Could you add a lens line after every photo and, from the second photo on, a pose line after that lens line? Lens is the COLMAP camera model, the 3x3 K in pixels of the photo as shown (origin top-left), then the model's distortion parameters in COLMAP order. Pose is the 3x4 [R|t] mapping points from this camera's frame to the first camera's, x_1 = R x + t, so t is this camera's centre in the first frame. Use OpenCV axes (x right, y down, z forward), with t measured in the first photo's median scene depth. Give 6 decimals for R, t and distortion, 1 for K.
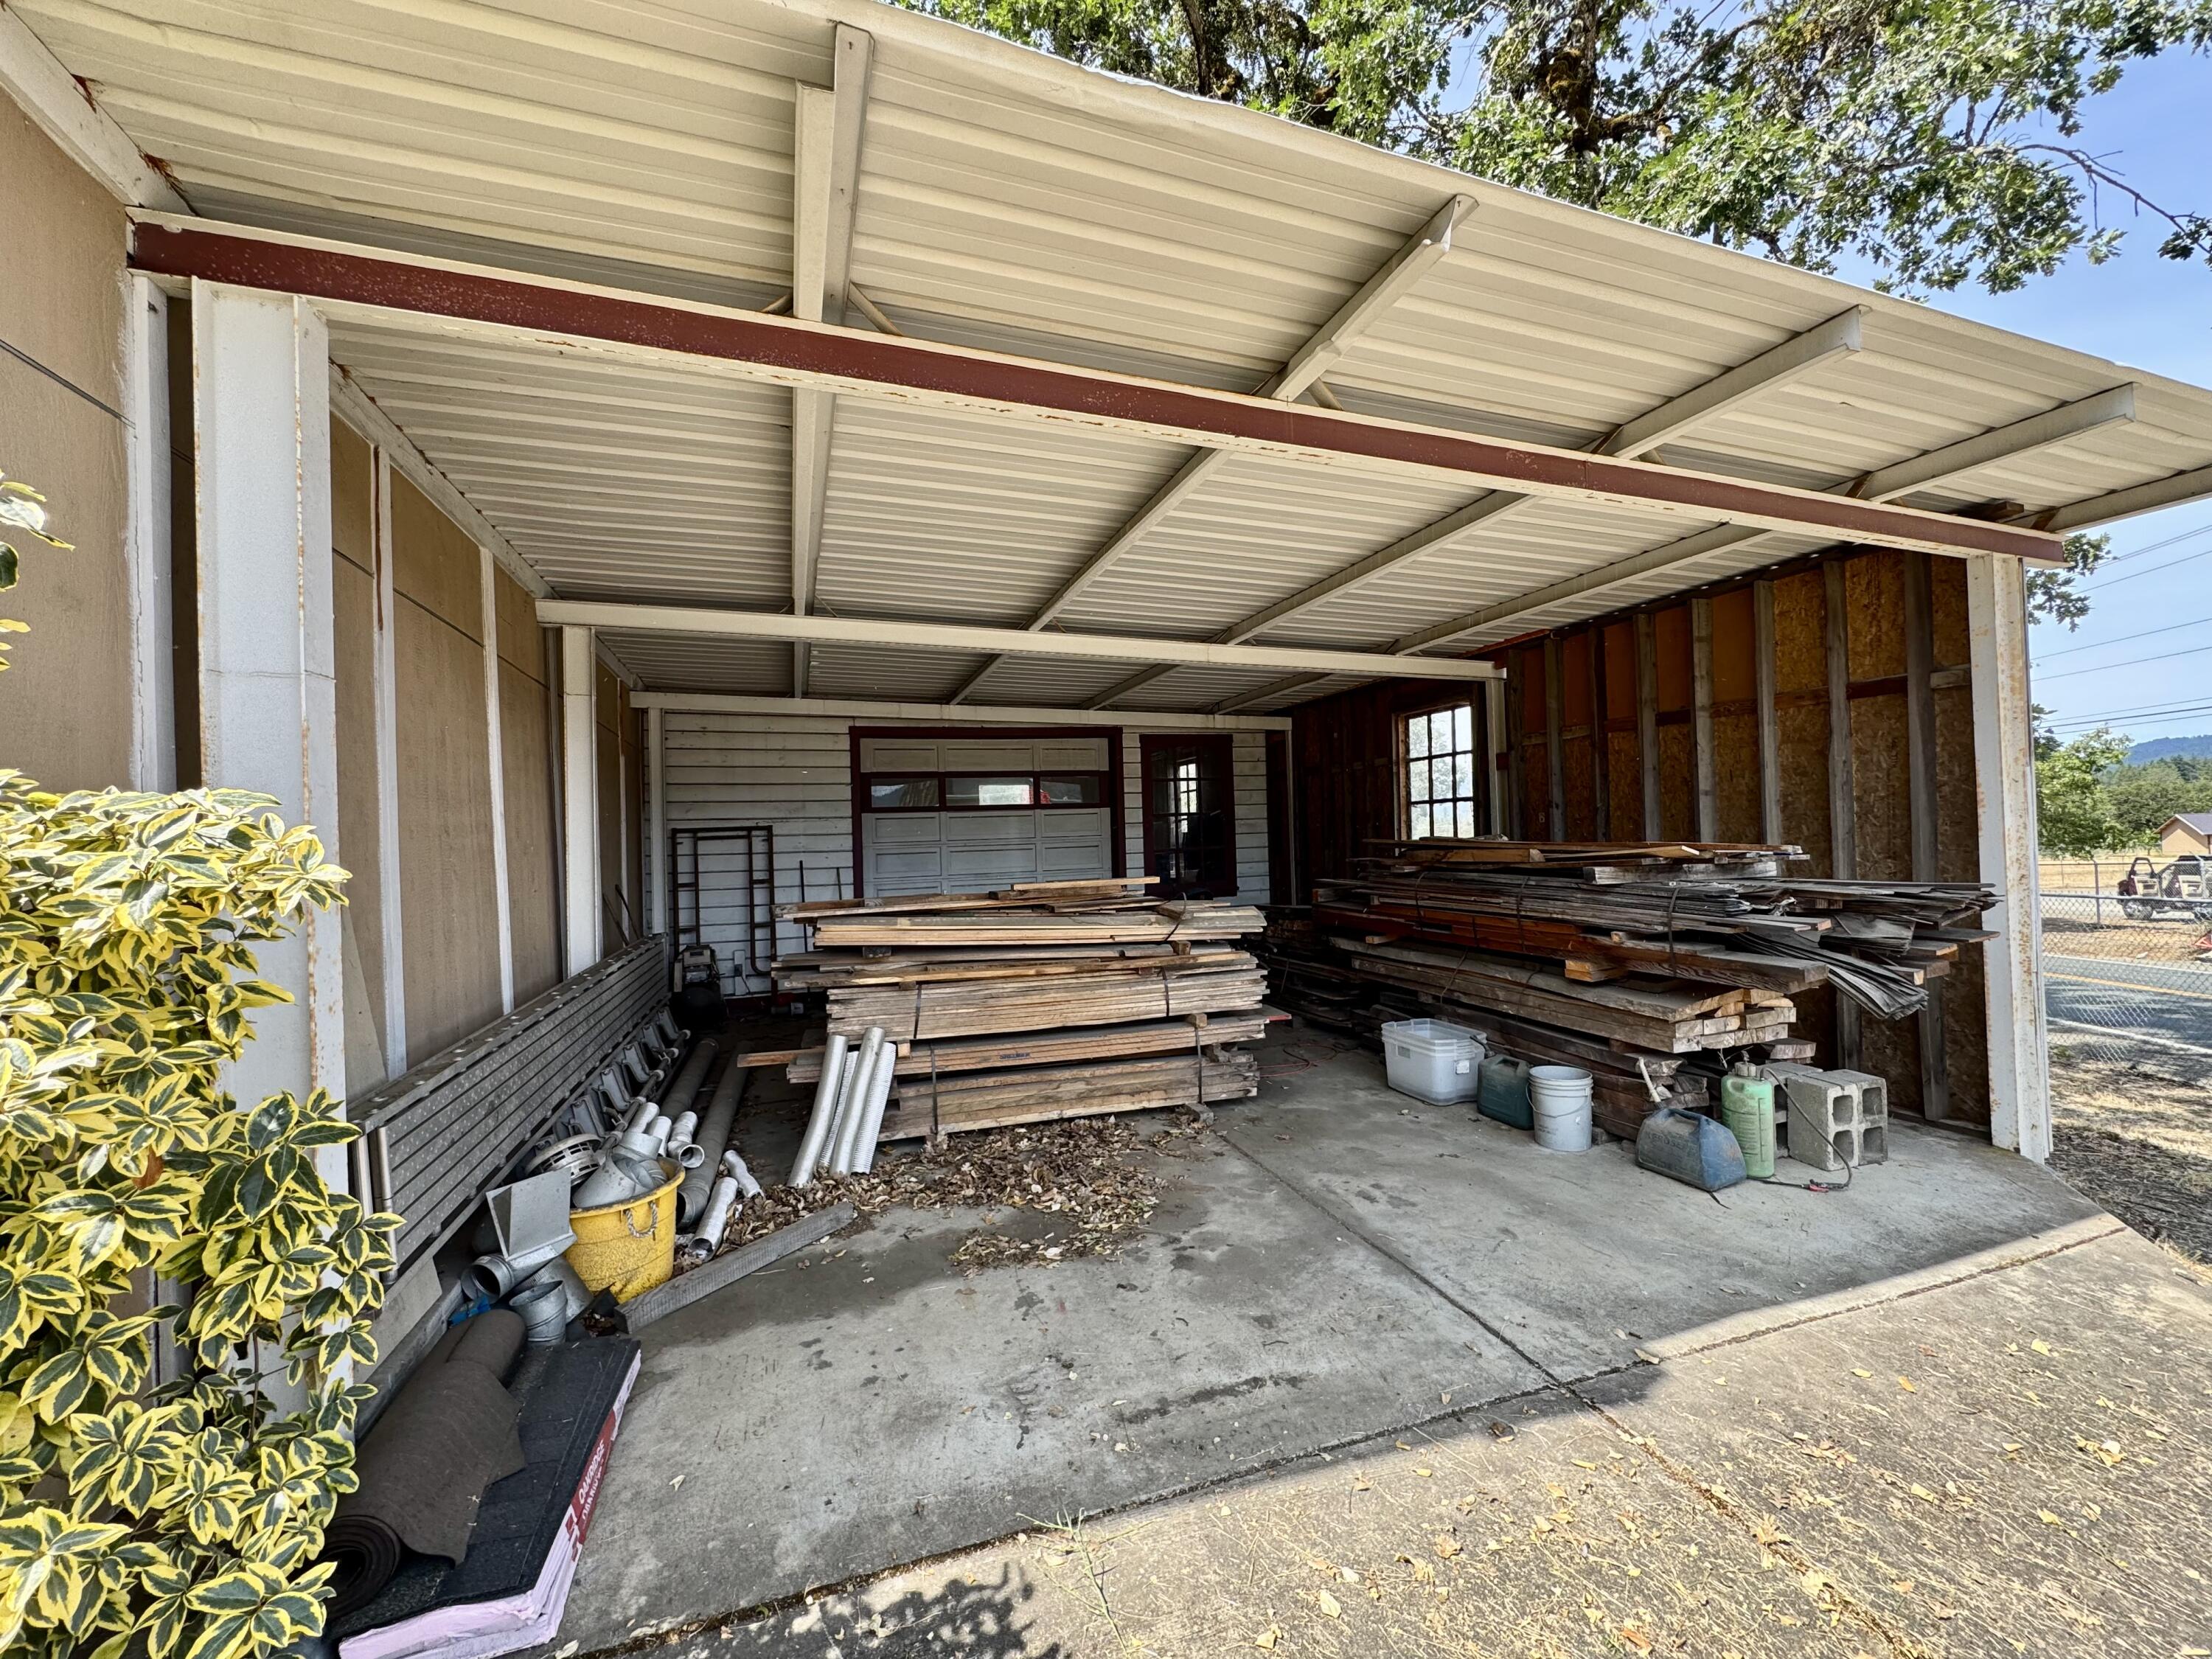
lens RADIAL K [[881.2, 0, 1108.1], [0, 881.2, 826.4], [0, 0, 1]] dist [-0.001604, 0.000393]
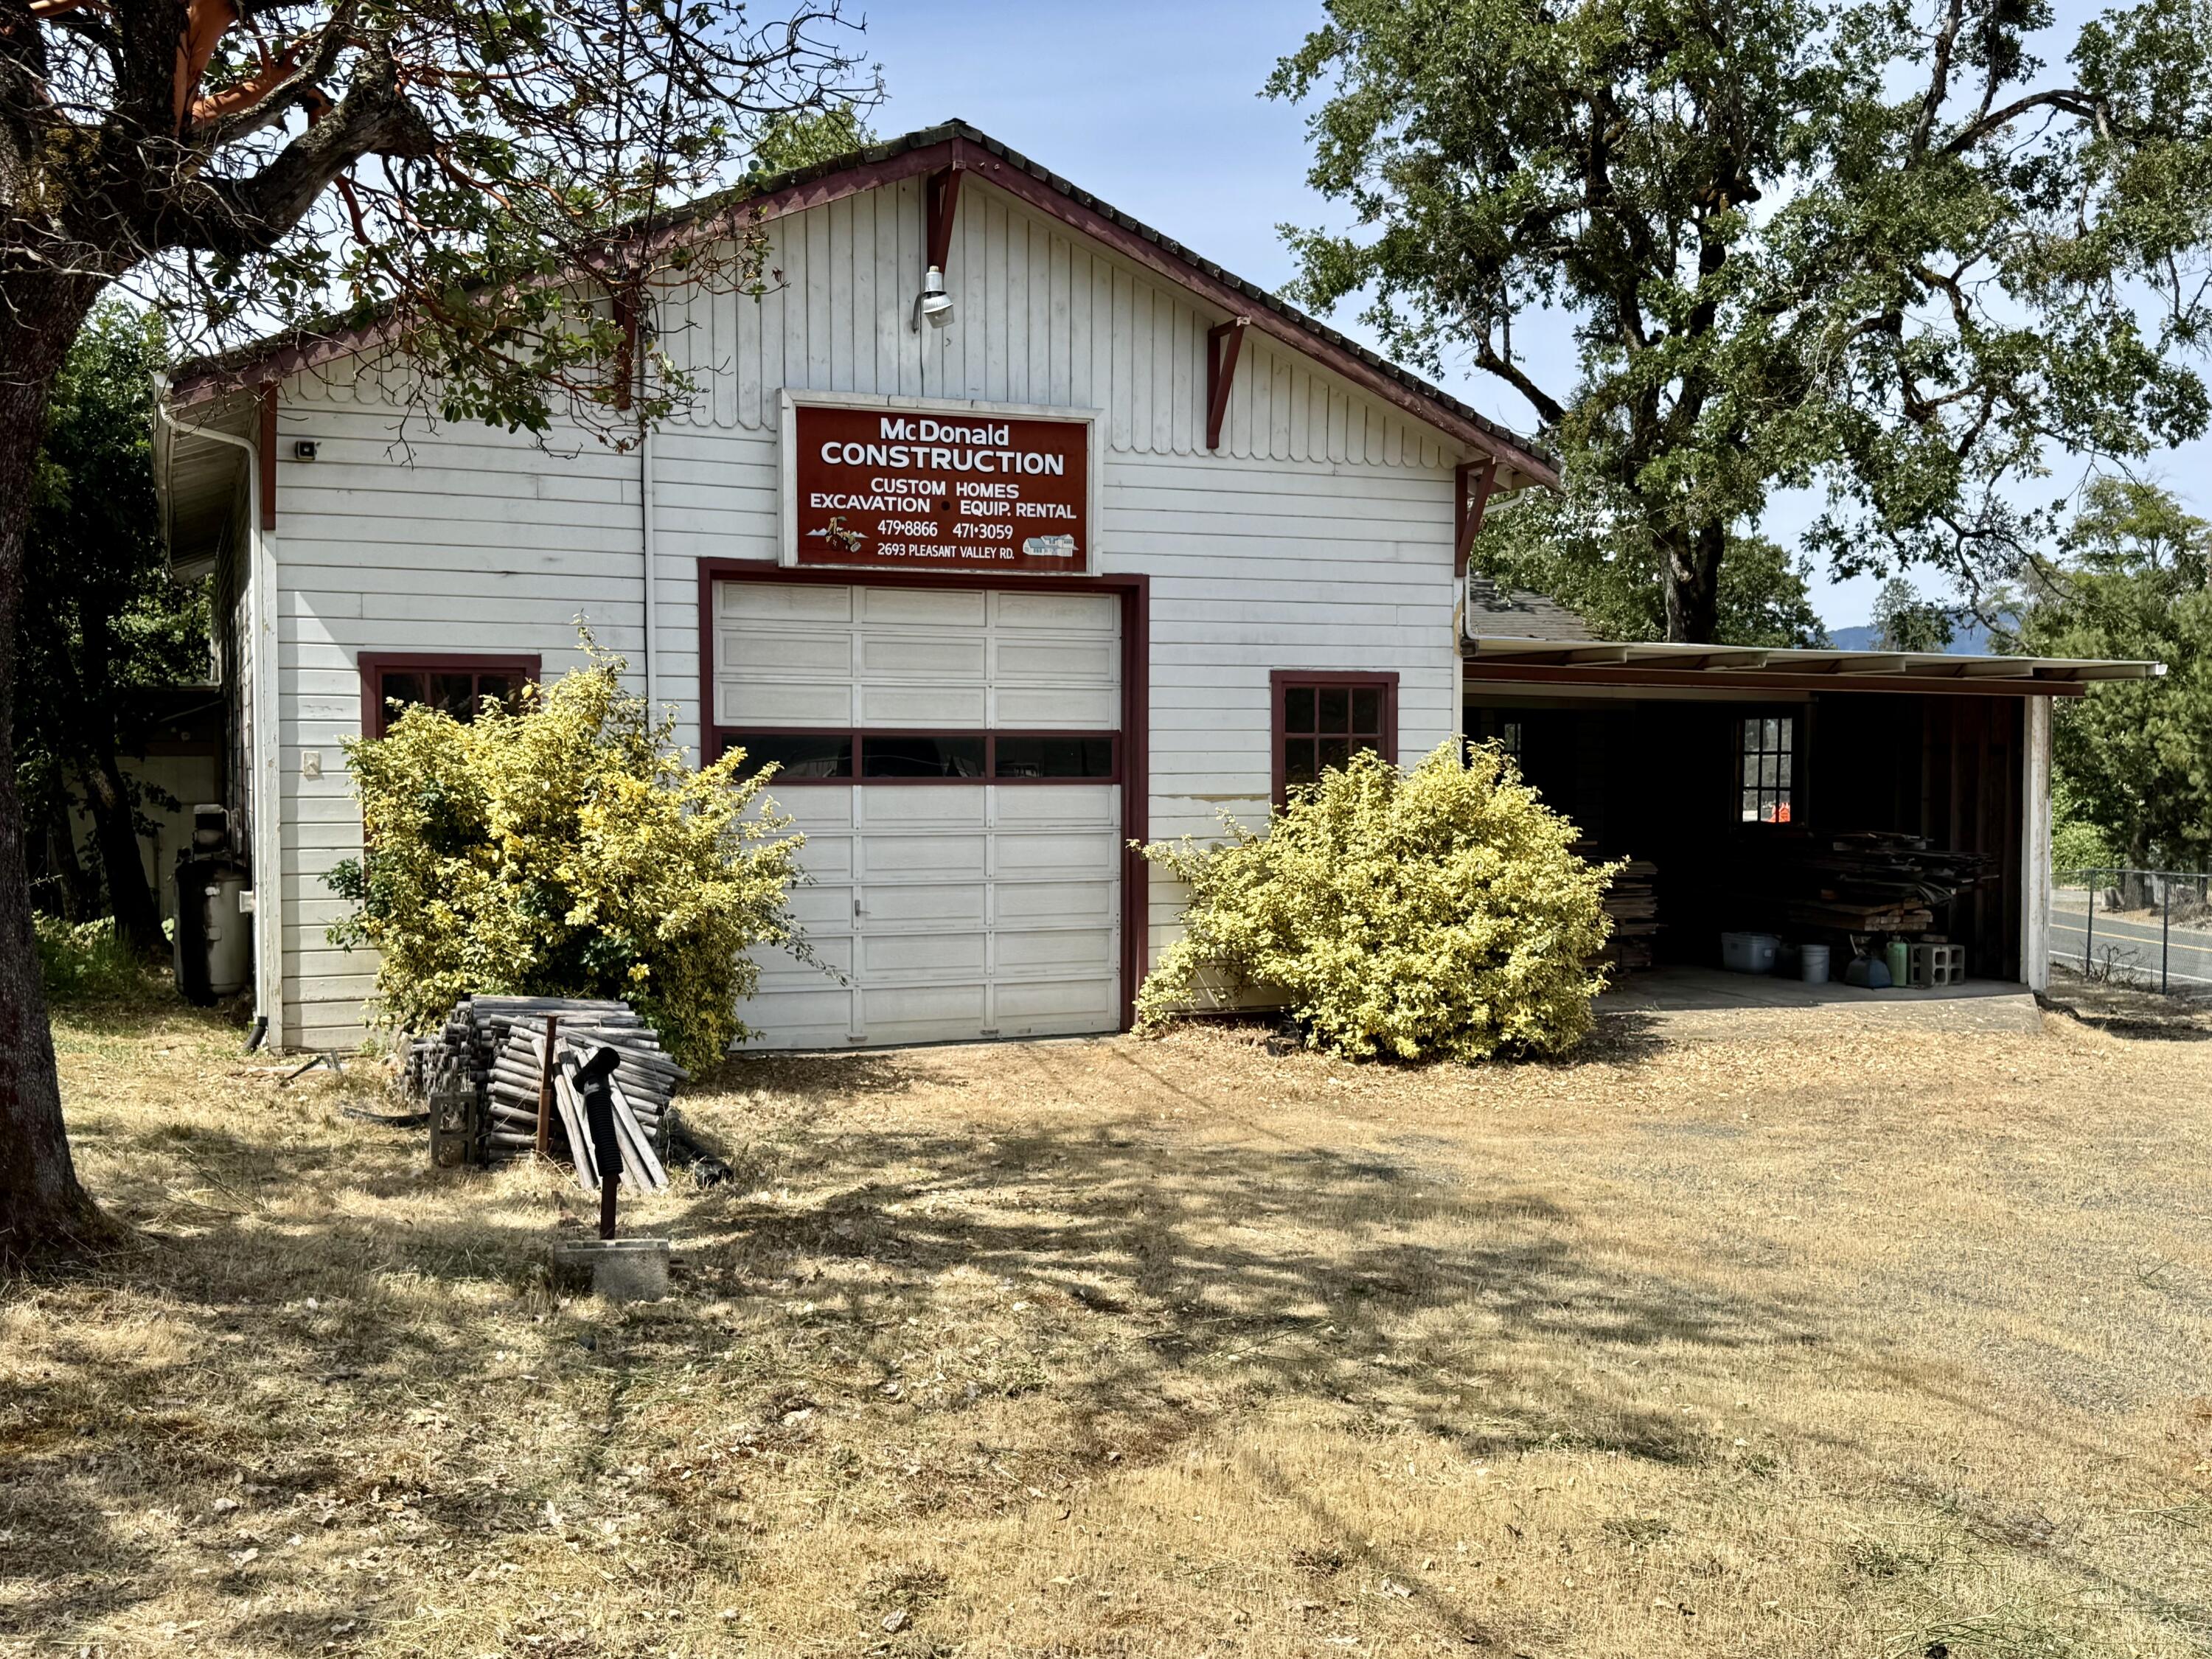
lens RADIAL K [[2210.3, 0, 1106.0], [0, 2210.3, 829.5], [0, 0, 1]] dist [0.203494, -0.476037]
pose [[0.997754, 0.029145, 0.060318, -1.396823], [-0.032099, 0.998302, 0.048602, -0.175921], [-0.058799, -0.050429, 0.996995, -3.950081]]
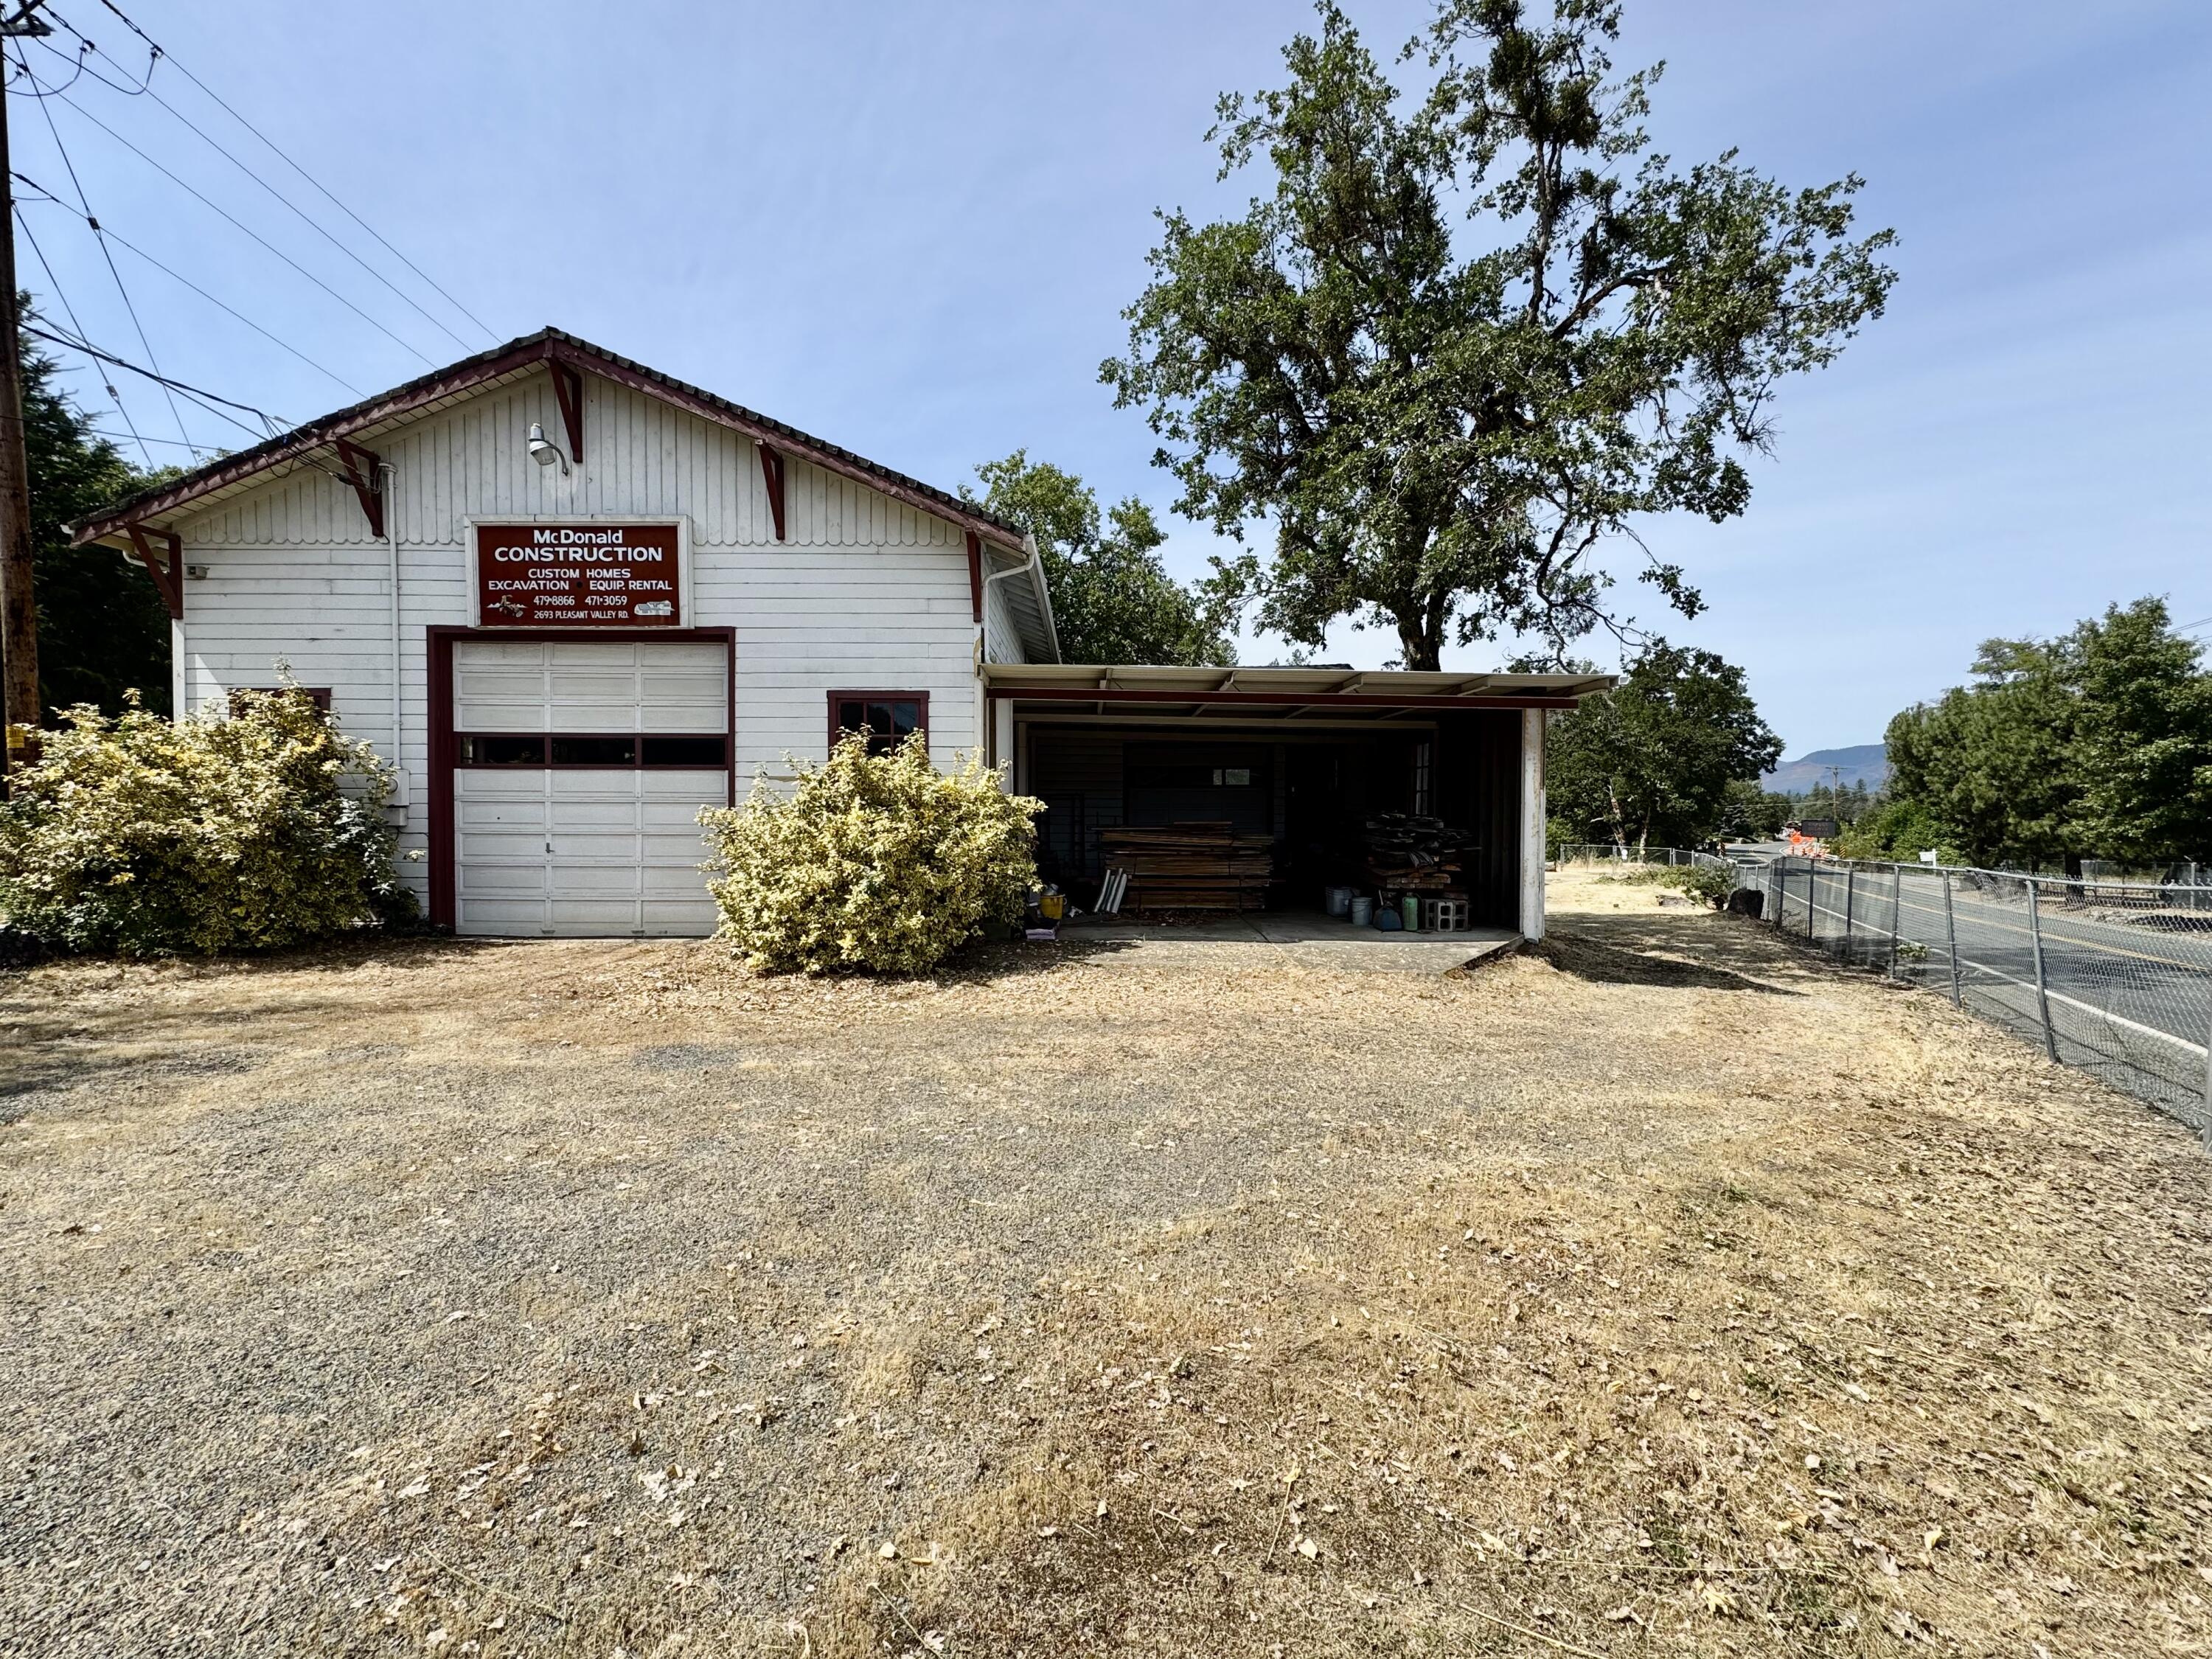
lens RADIAL K [[916.1, 0, 1106.9], [0, 916.1, 827.3], [0, 0, 1]] dist [-0.001143, 0.000302]
pose [[0.946243, 0.039909, -0.320984, 0.675131], [-0.026031, 0.998536, 0.047412, -0.050470], [0.322406, -0.036508, 0.945897, -1.918554]]
